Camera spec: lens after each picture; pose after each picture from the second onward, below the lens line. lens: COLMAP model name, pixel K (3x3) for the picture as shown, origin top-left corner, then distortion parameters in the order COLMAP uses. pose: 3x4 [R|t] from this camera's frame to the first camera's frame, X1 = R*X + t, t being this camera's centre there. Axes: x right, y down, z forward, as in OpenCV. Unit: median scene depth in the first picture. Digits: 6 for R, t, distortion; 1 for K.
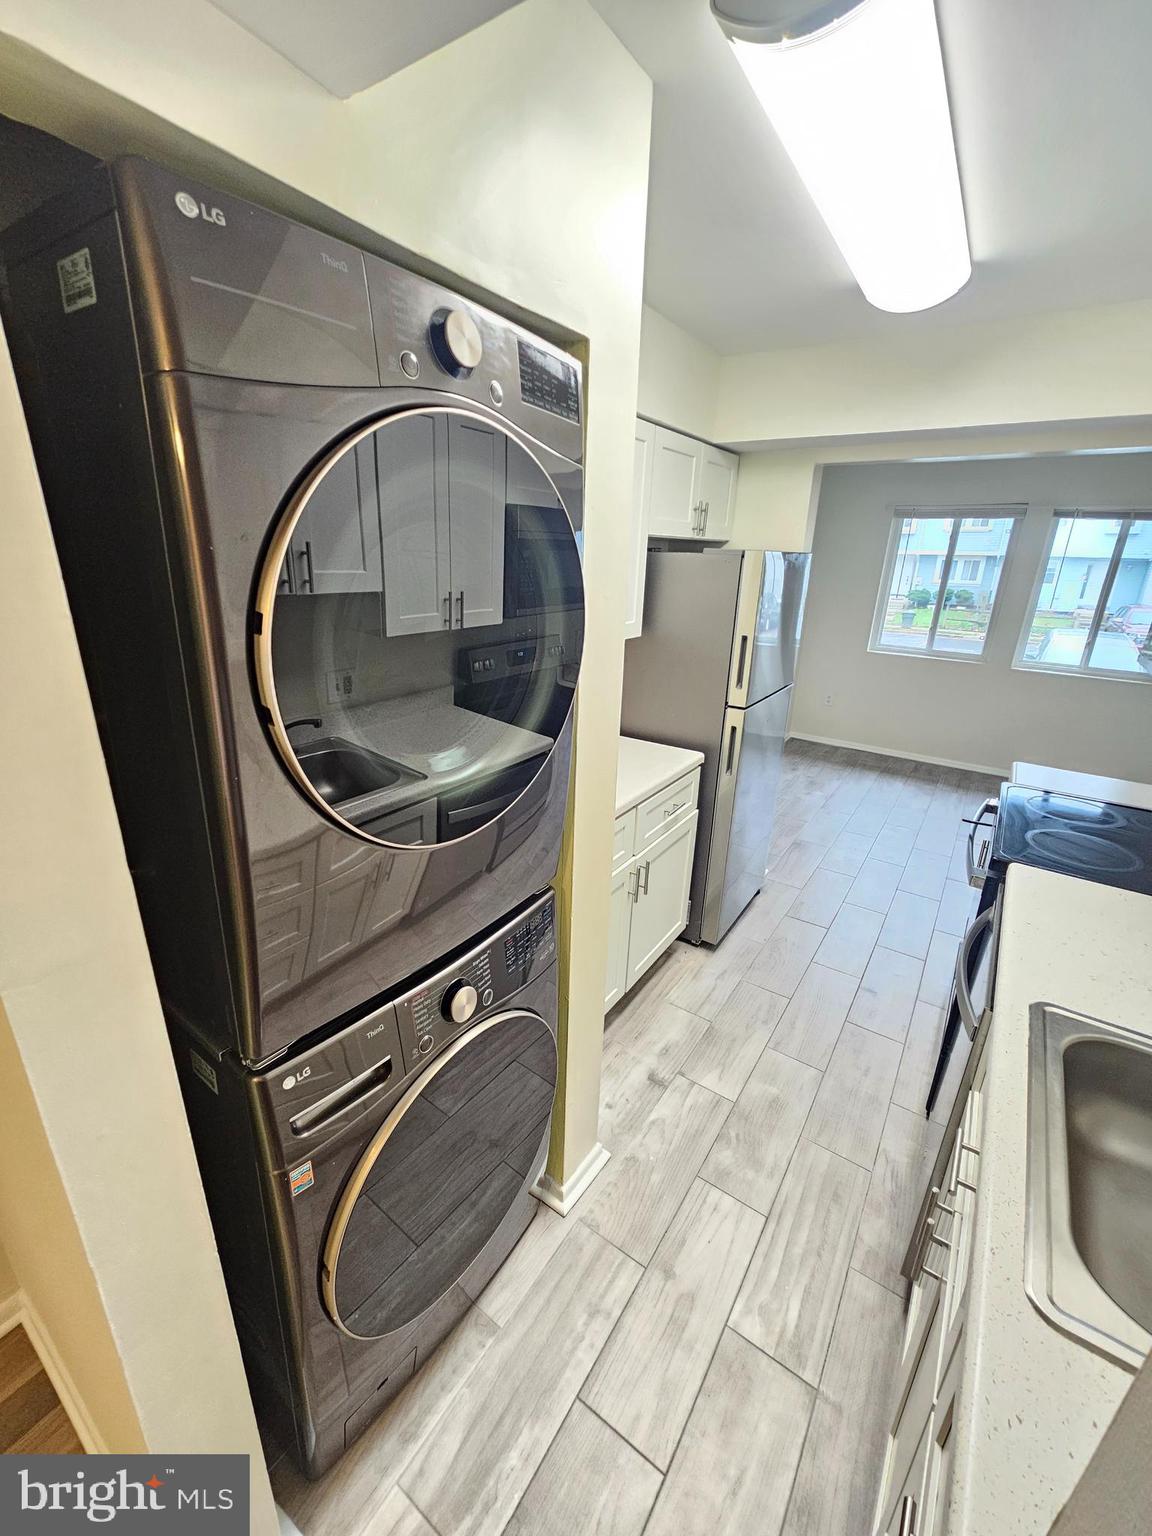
lens RADIAL K [[627.0, 0, 571.0], [0, 627.0, 761.9], [0, 0, 1]] dist [-0.001130, -0.000616]
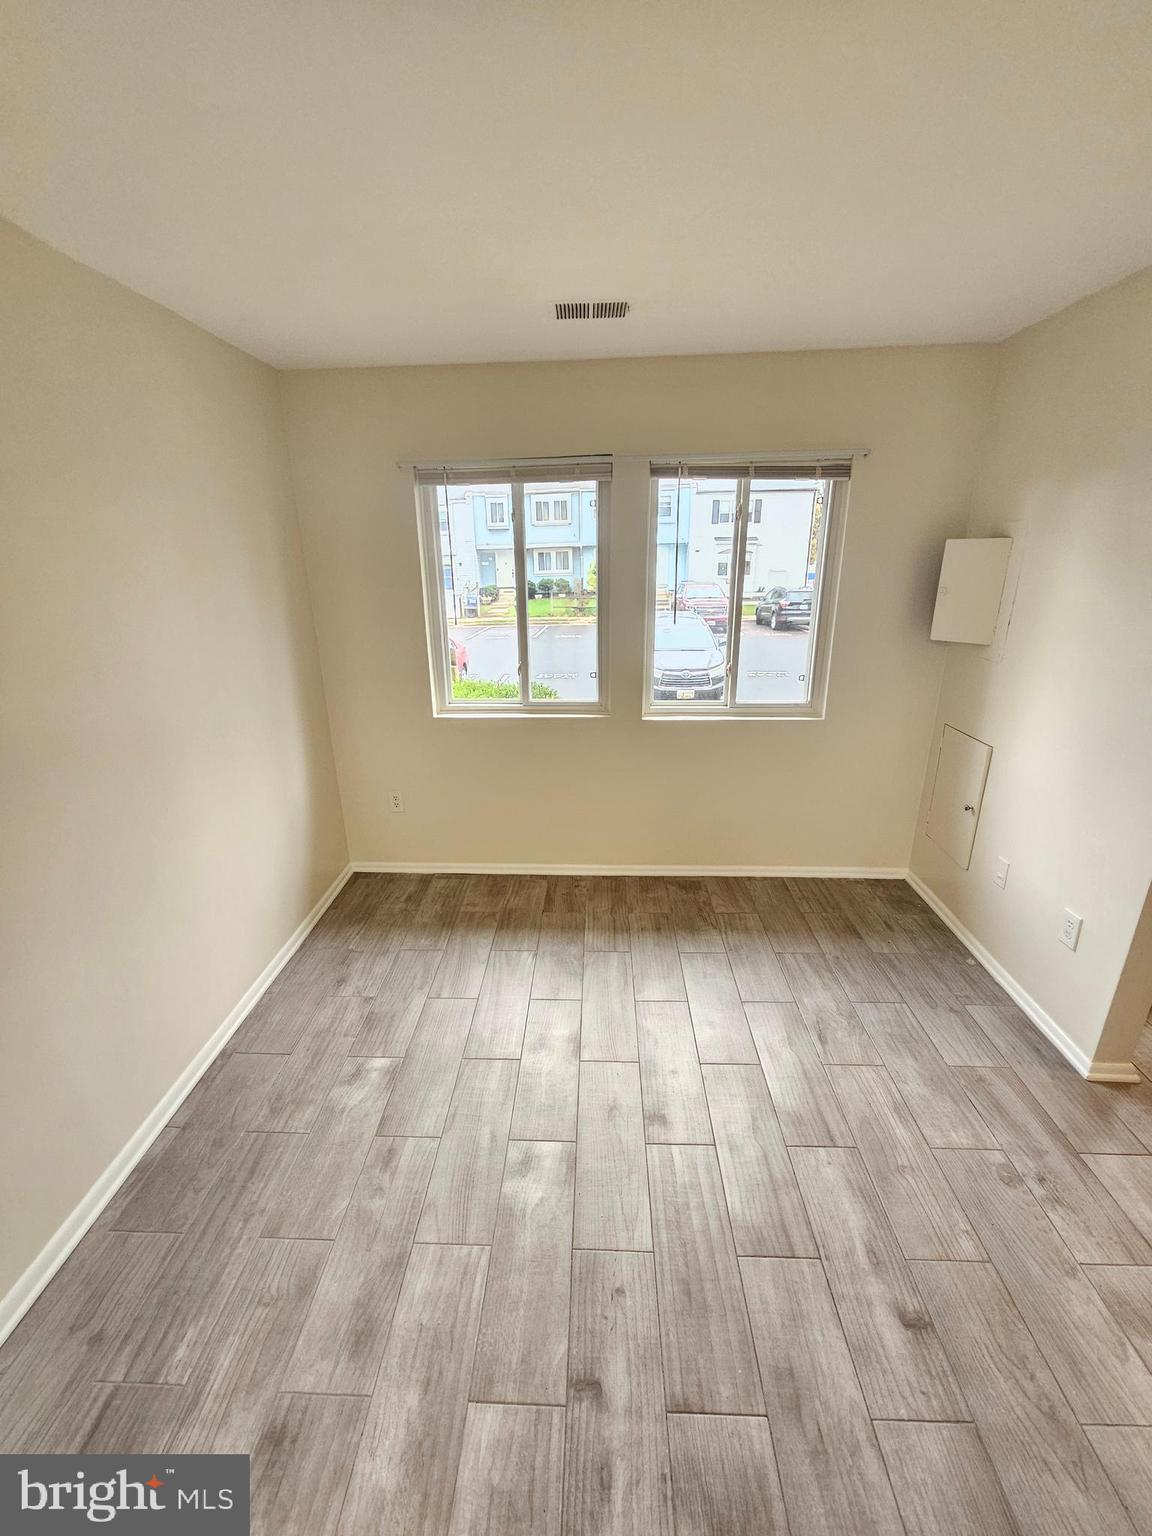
lens RADIAL K [[627.0, 0, 571.0], [0, 627.0, 761.9], [0, 0, 1]] dist [-0.001130, -0.000616]
pose [[0.845557, -0.213642, 0.489276, 0.316246], [0.214755, 0.975137, 0.054657, -0.154704], [-0.488788, 0.058859, 0.870415, 0.478413]]
